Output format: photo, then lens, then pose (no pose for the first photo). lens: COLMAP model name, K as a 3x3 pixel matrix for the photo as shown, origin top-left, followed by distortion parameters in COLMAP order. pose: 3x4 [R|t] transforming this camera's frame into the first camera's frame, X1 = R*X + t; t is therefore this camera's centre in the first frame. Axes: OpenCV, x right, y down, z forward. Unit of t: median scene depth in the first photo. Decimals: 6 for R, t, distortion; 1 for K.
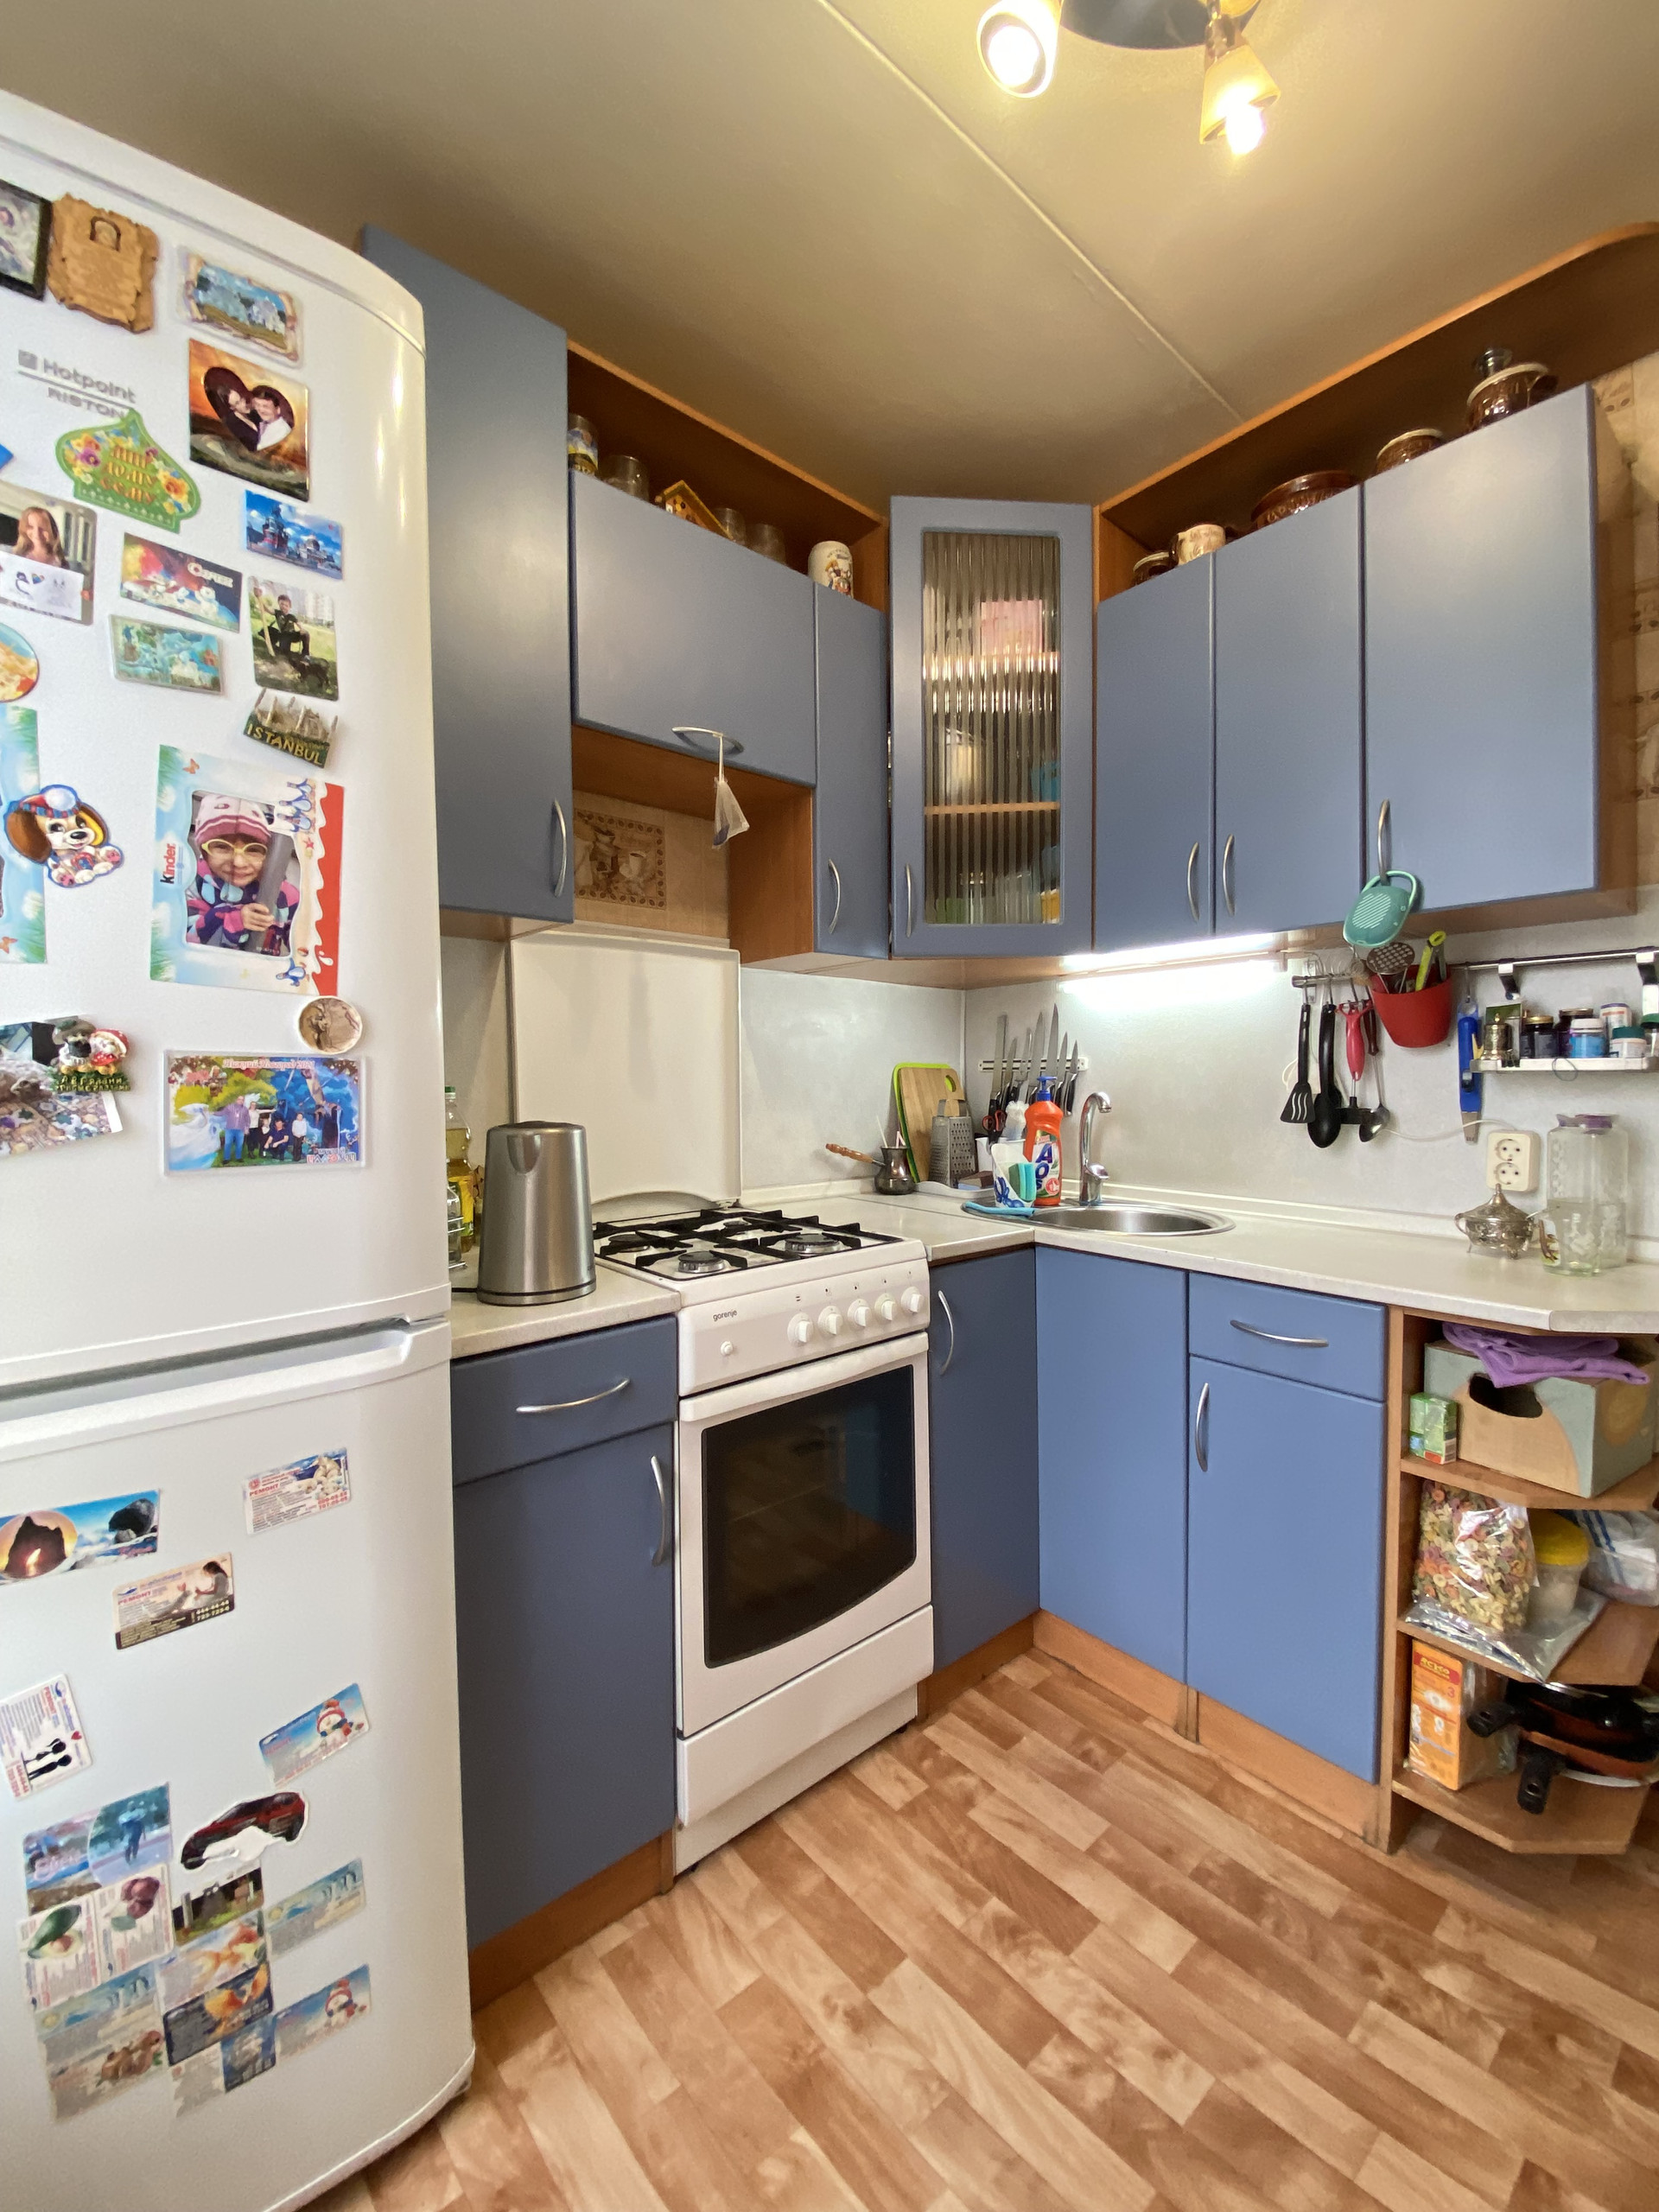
lens RADIAL K [[898.5, 0, 829.8], [0, 898.5, 1095.9], [0, 0, 1]] dist [0.021317, -0.020301]
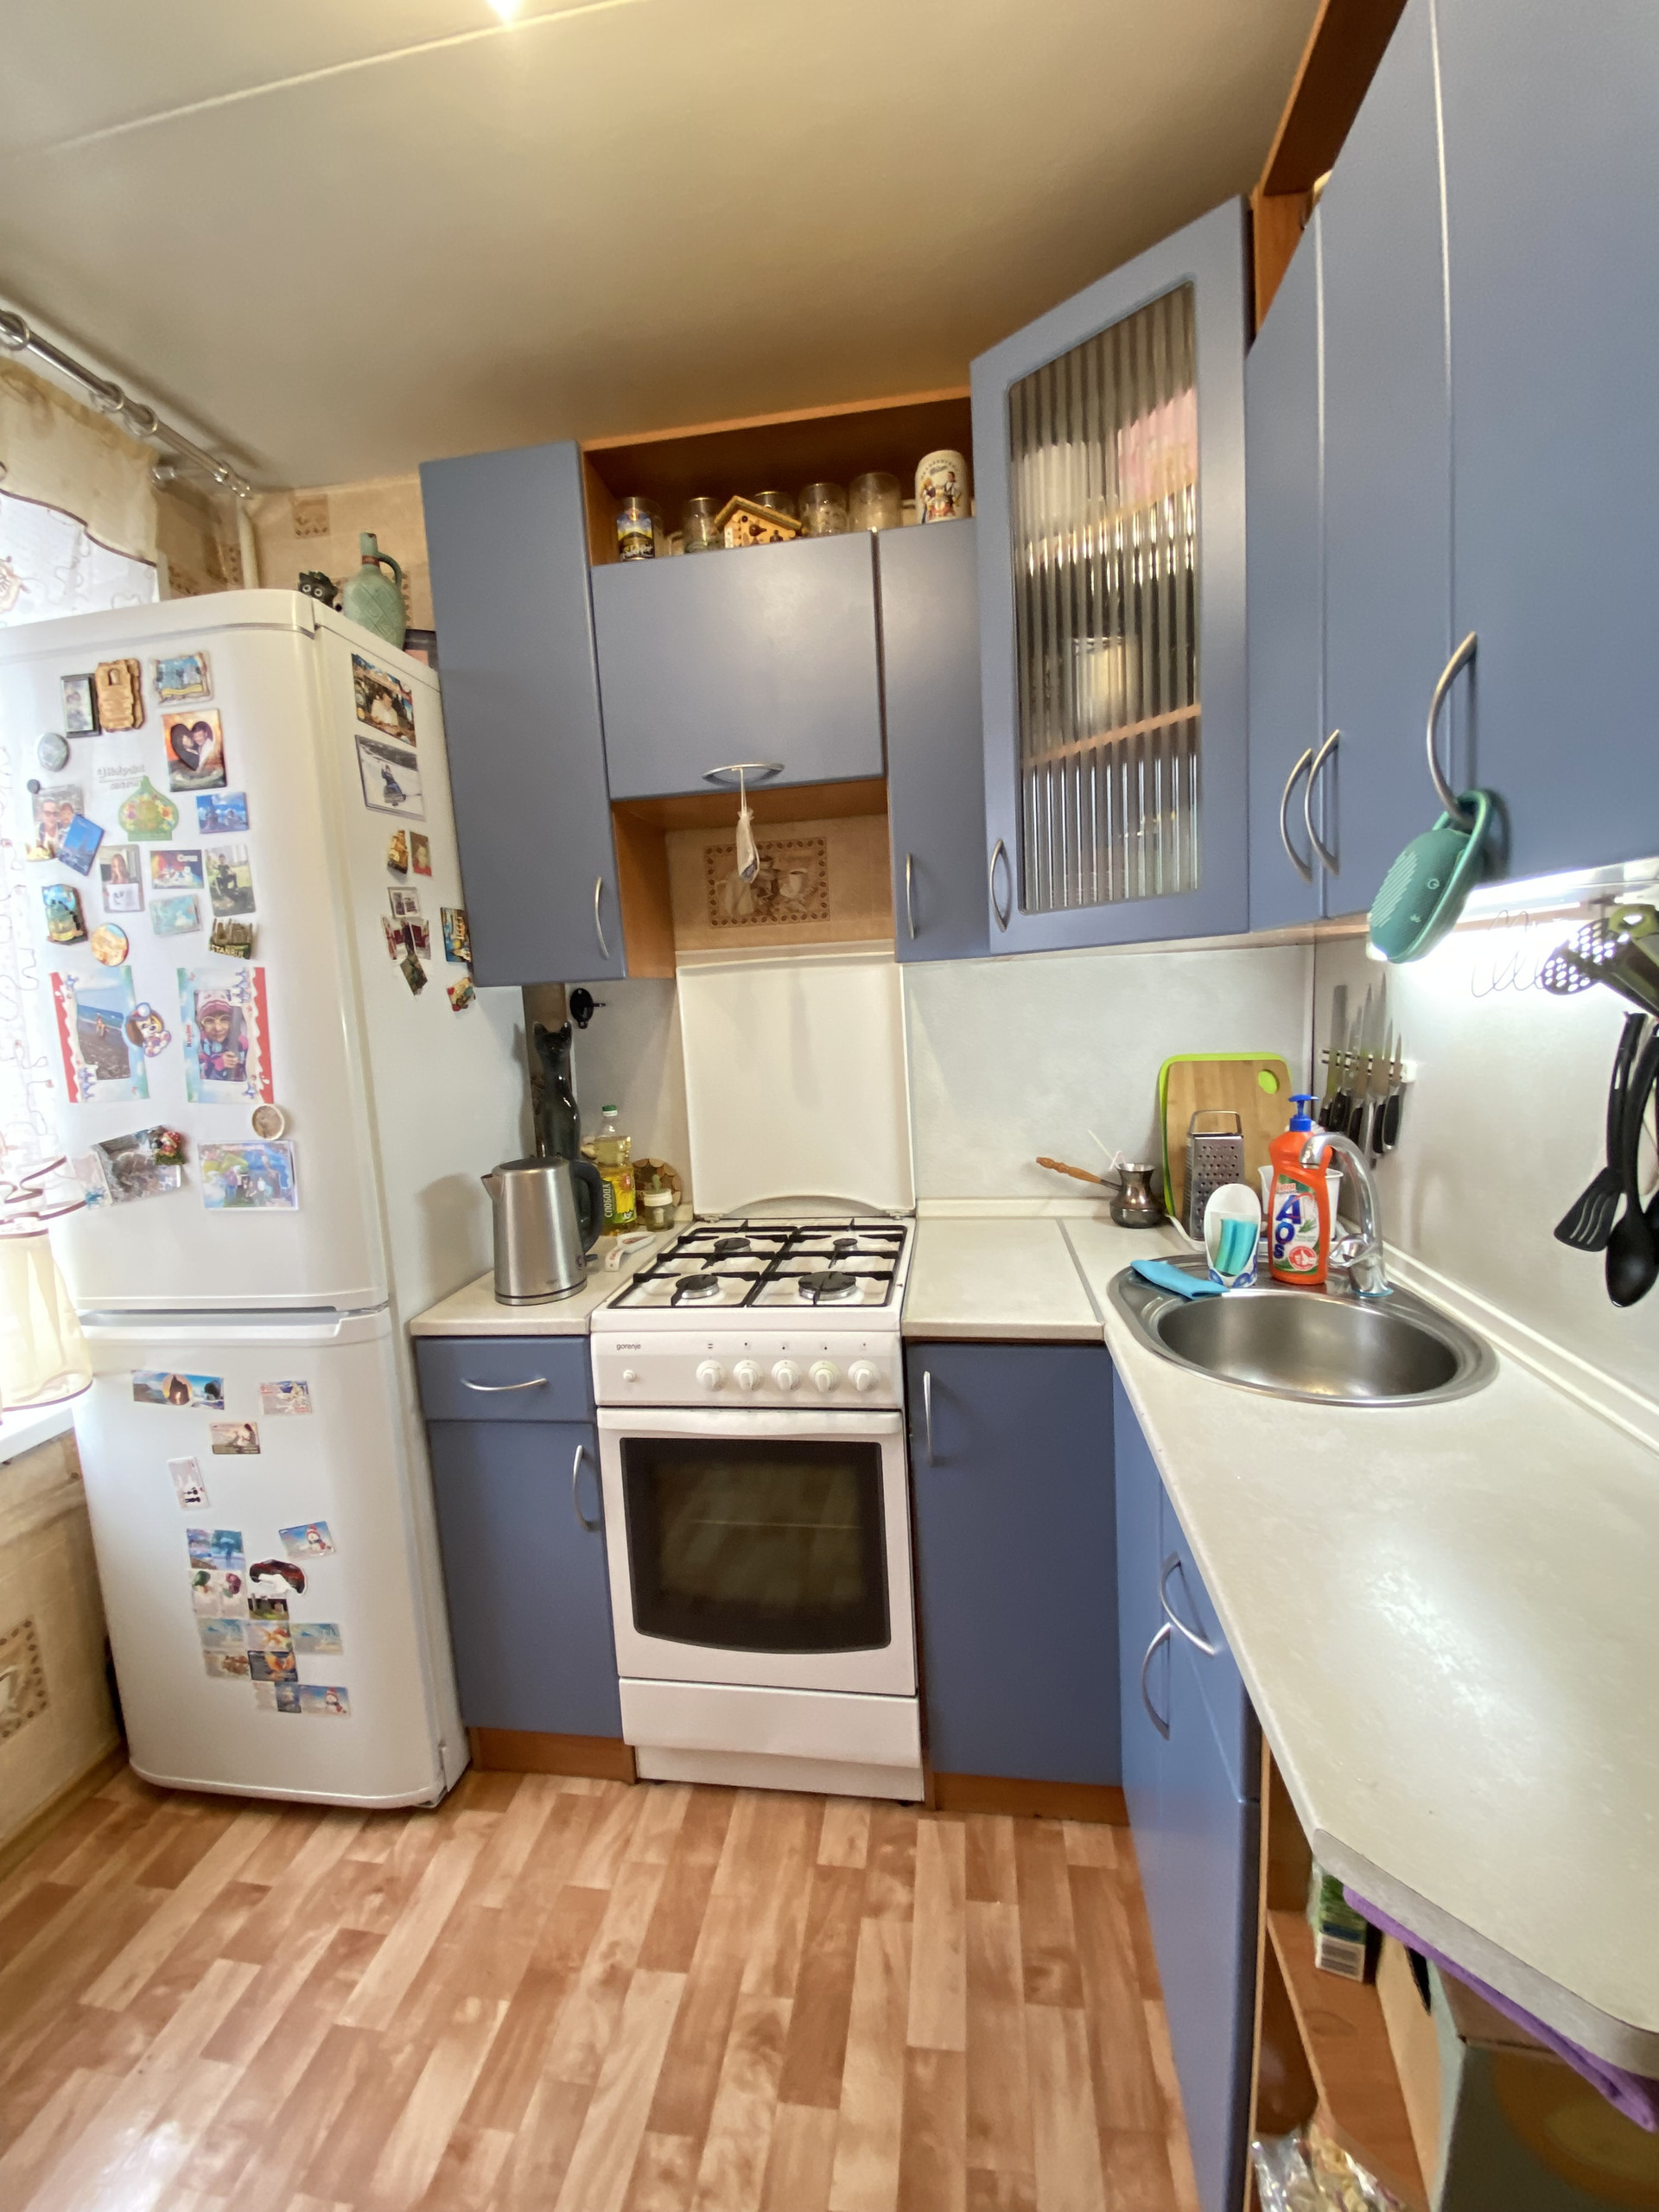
lens RADIAL K [[898.5, 0, 829.8], [0, 898.5, 1095.9], [0, 0, 1]] dist [0.021317, -0.020301]
pose [[0.653620, 0.058589, -0.754552, 1.275493], [0.033448, 0.993789, 0.106139, -0.258256], [0.756084, -0.094613, 0.647600, 0.719042]]
